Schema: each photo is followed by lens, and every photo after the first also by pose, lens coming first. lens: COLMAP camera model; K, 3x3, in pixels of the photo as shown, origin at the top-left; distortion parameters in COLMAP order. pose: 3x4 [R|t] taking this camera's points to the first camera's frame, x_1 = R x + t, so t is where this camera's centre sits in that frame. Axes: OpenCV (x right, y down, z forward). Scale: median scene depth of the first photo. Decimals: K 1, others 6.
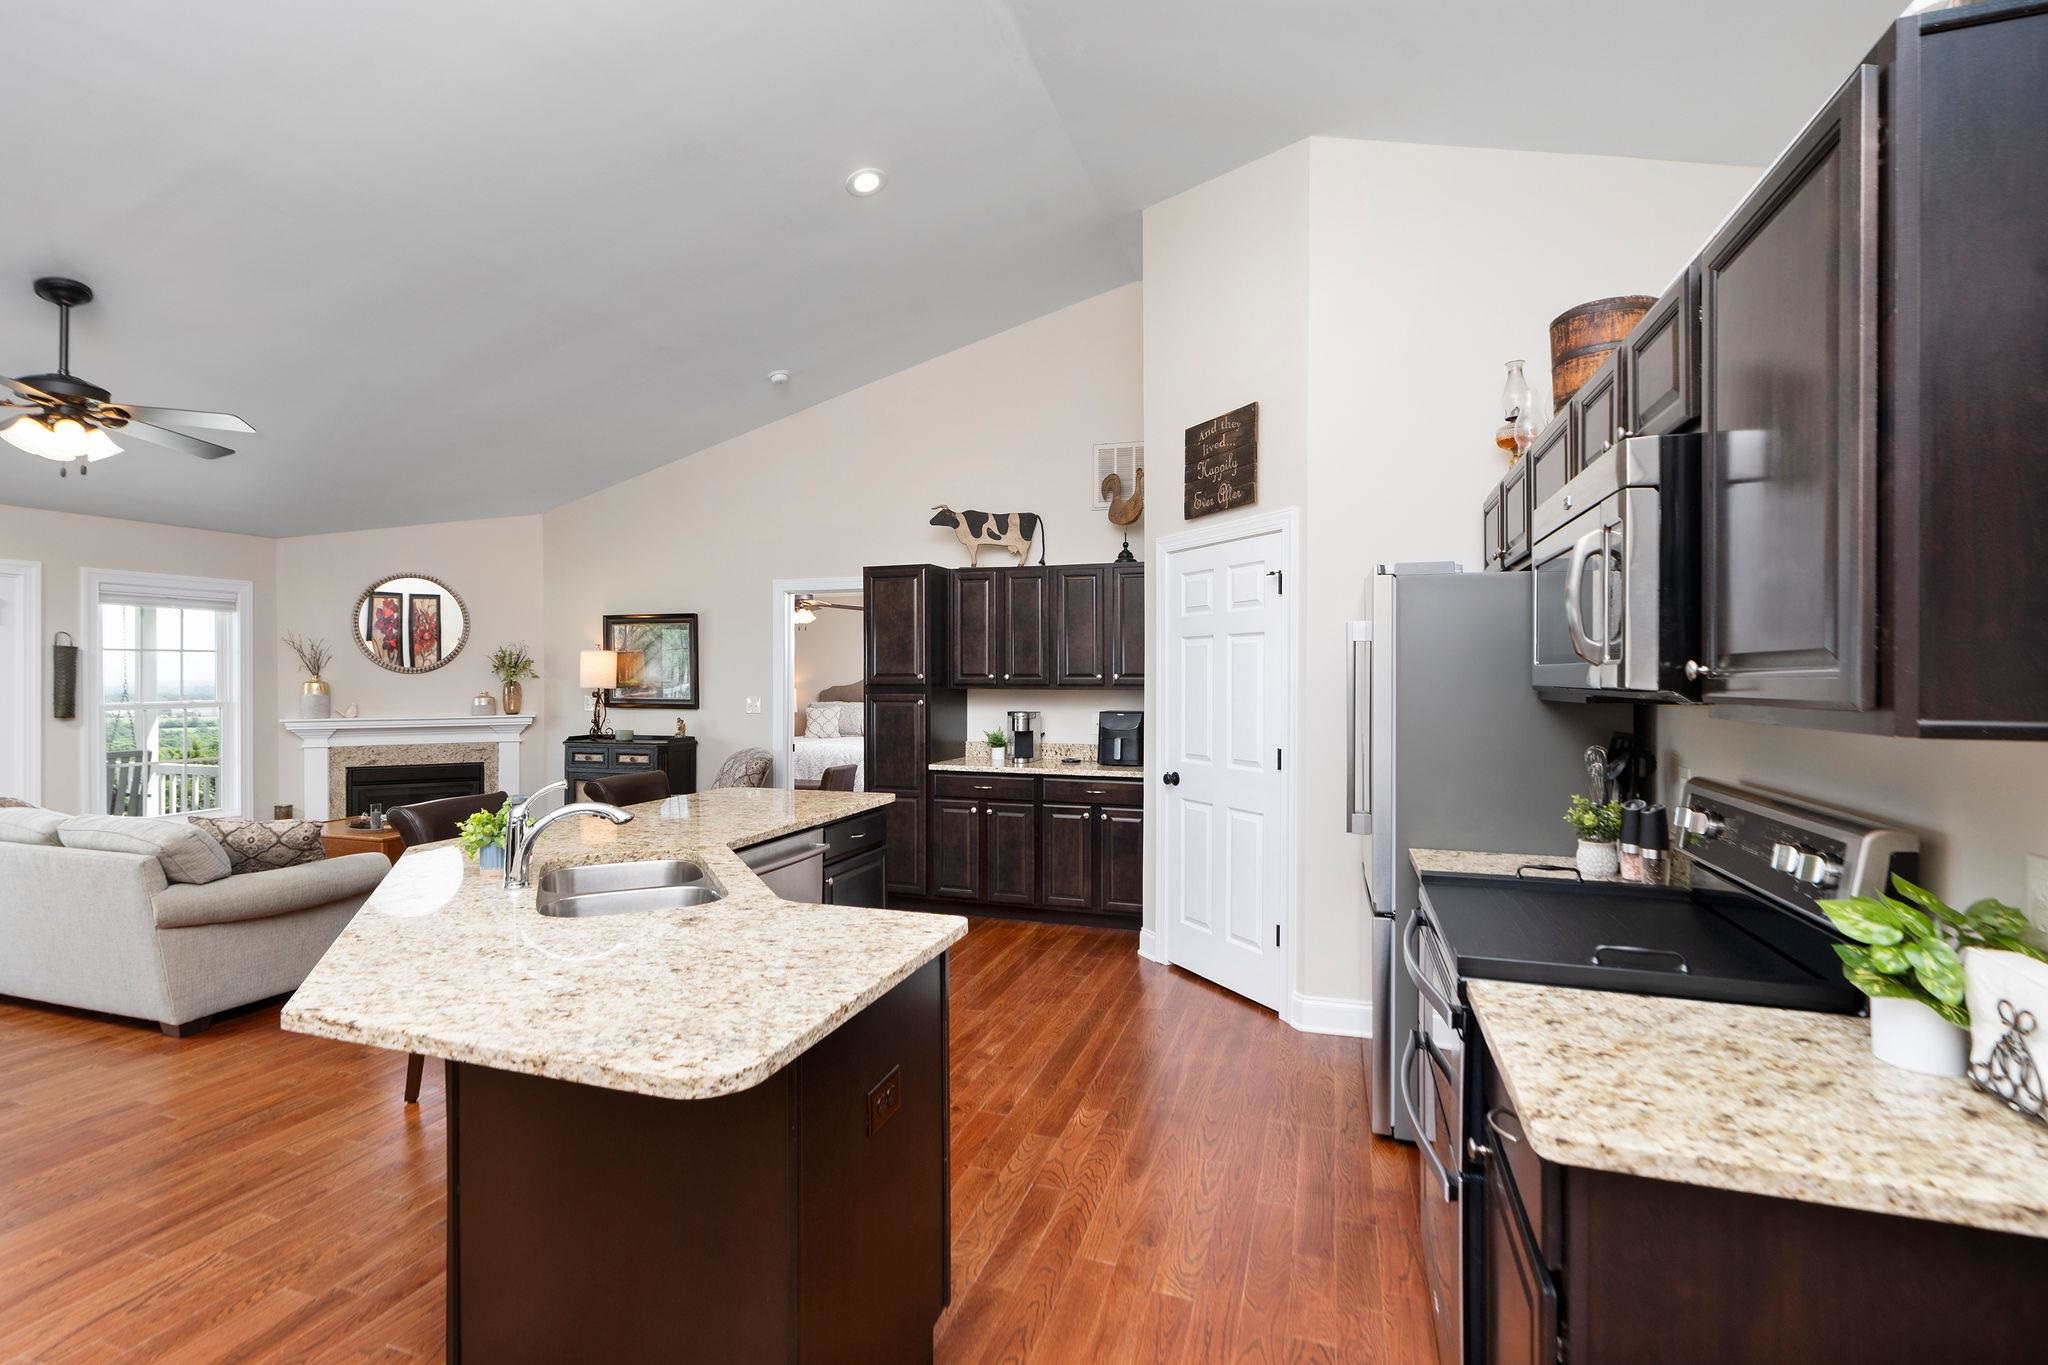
lens RADIAL K [[918.4, 0, 1024.0], [0, 918.4, 682.5], [0, 0, 1]] dist [-0.027792, -0.000068]
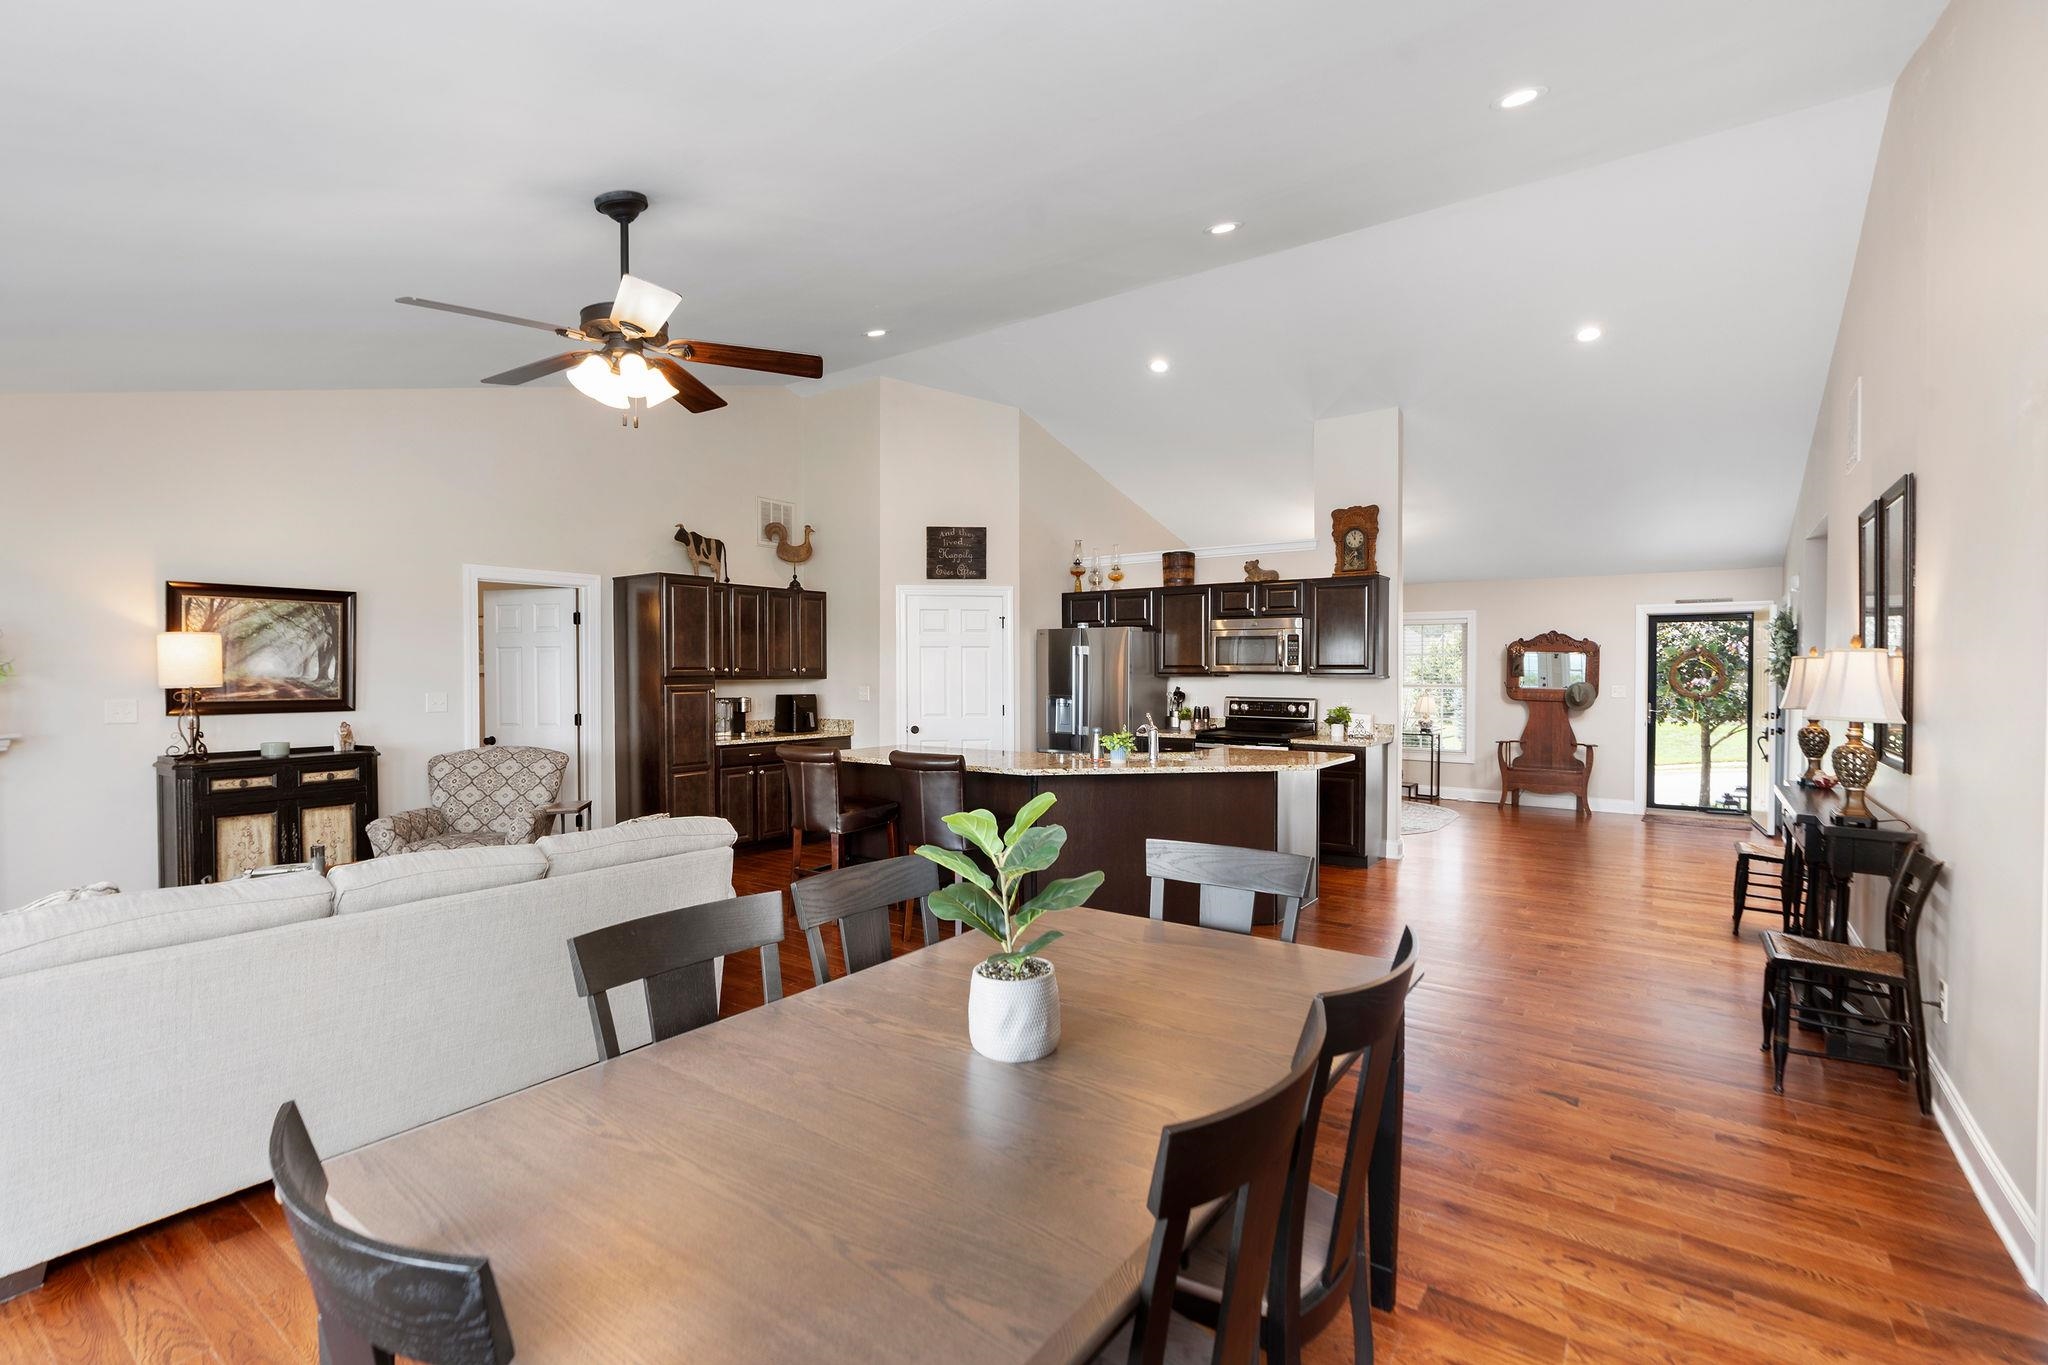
lens RADIAL K [[918.4, 0, 1024.0], [0, 918.4, 682.5], [0, 0, 1]] dist [-0.027792, -0.000068]
pose [[0.305950, -0.011675, 0.951976, -1.103552], [0.013704, 0.999875, 0.007858, 0.006926], [-0.951949, 0.010641, 0.306072, 0.226352]]
